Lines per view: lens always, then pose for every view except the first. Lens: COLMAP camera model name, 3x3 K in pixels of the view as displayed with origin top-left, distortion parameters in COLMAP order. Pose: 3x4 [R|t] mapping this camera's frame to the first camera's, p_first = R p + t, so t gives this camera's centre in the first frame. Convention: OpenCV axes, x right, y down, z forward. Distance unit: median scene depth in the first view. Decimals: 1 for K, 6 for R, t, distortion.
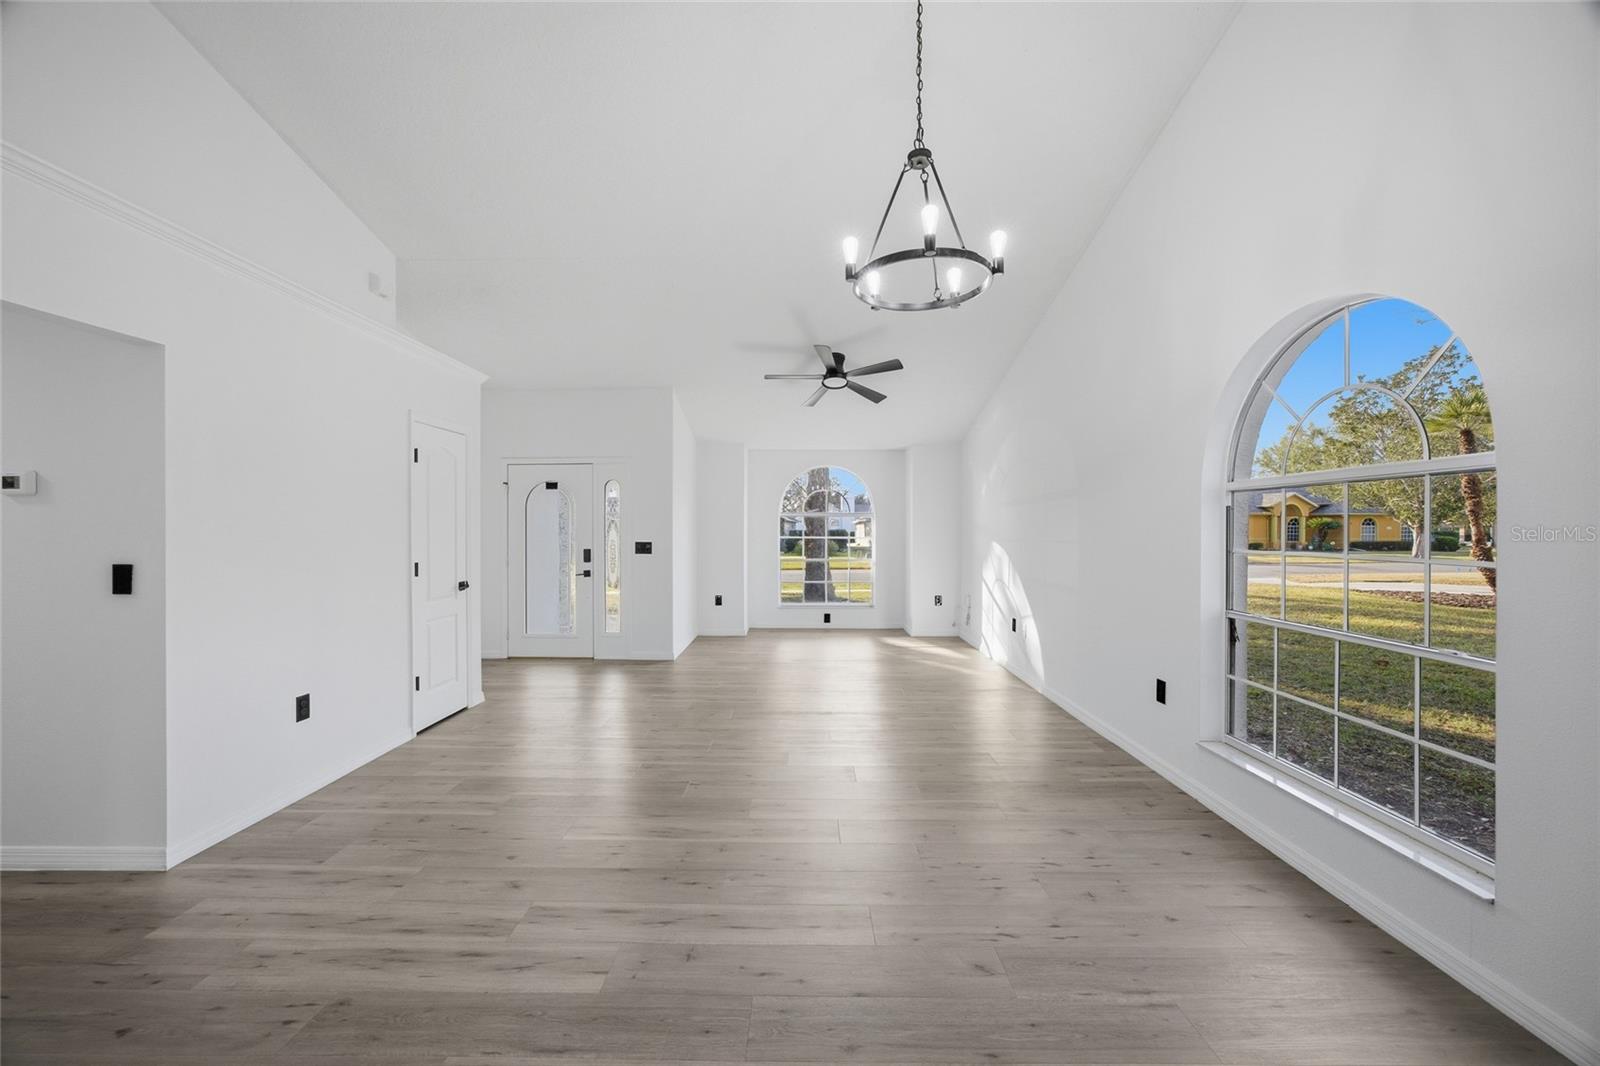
lens RADIAL K [[622.7, 0, 797.6], [0, 622.7, 535.9], [0, 0, 1]] dist [-0.017139, 0.005157]
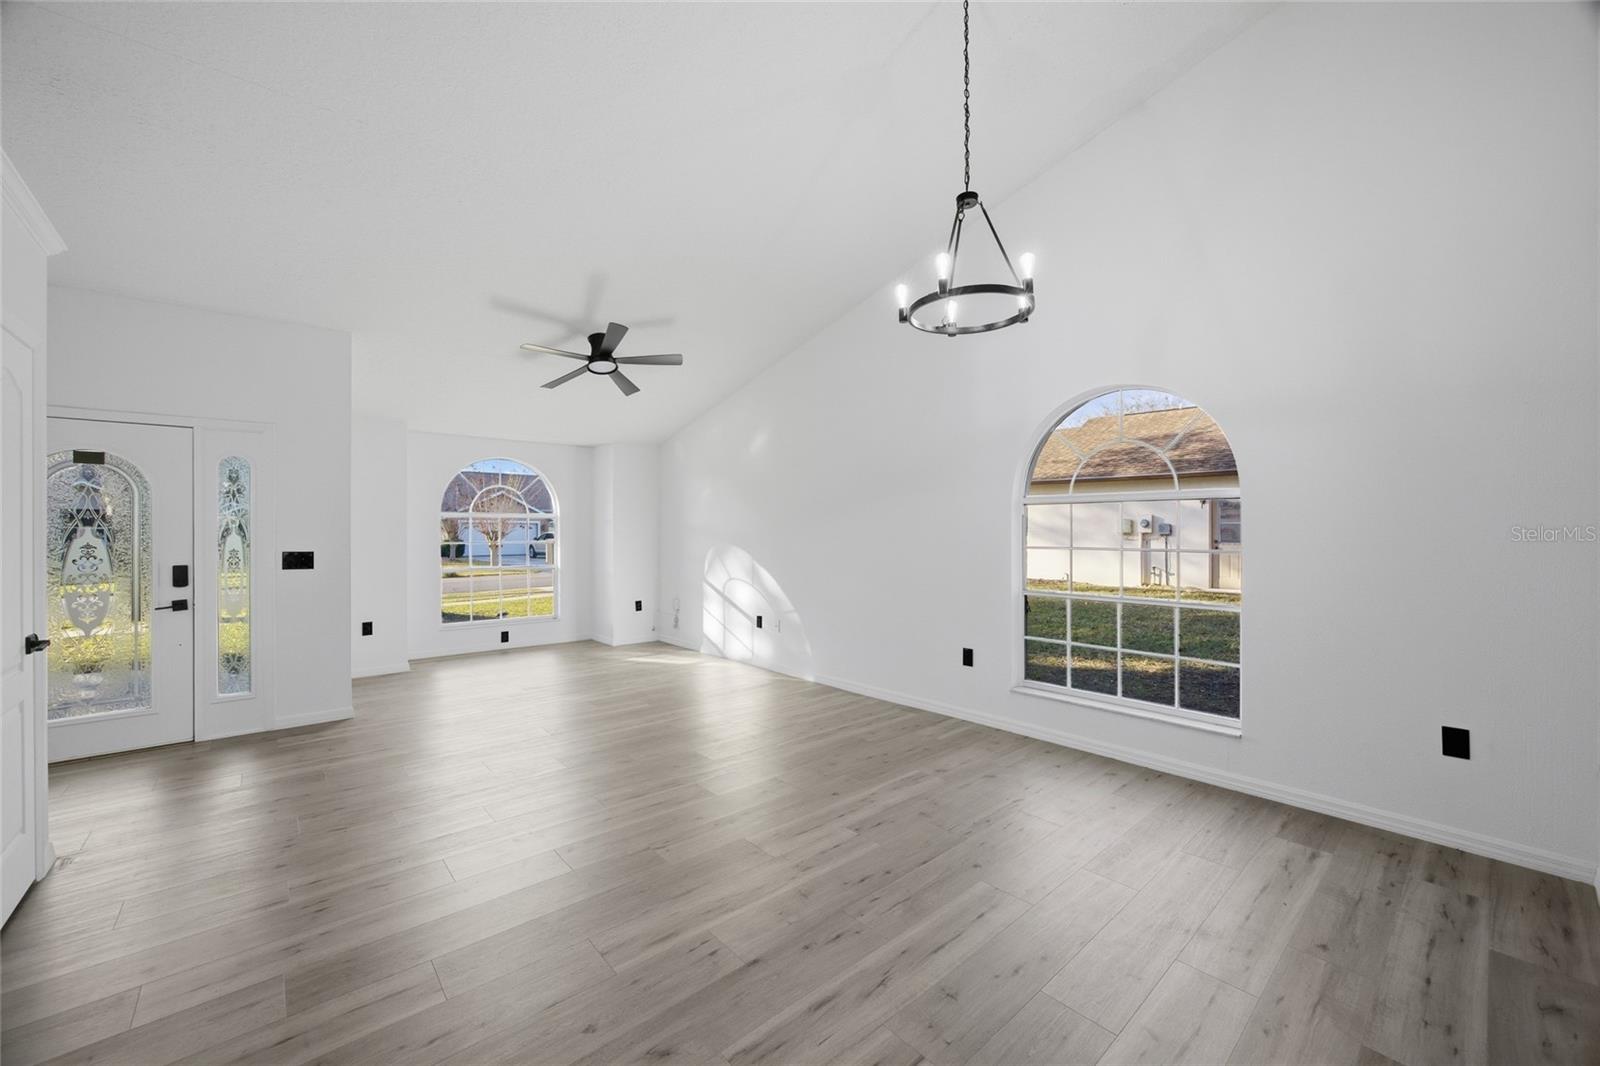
lens RADIAL K [[622.7, 0, 804.9], [0, 622.7, 533.7], [0, 0, 1]] dist [-0.017139, 0.005157]
pose [[0.750106, -0.004388, 0.661303, -0.300180], [0.009544, 0.999946, -0.004190, -0.002324], [-0.661249, 0.009454, 0.750107, 0.142438]]
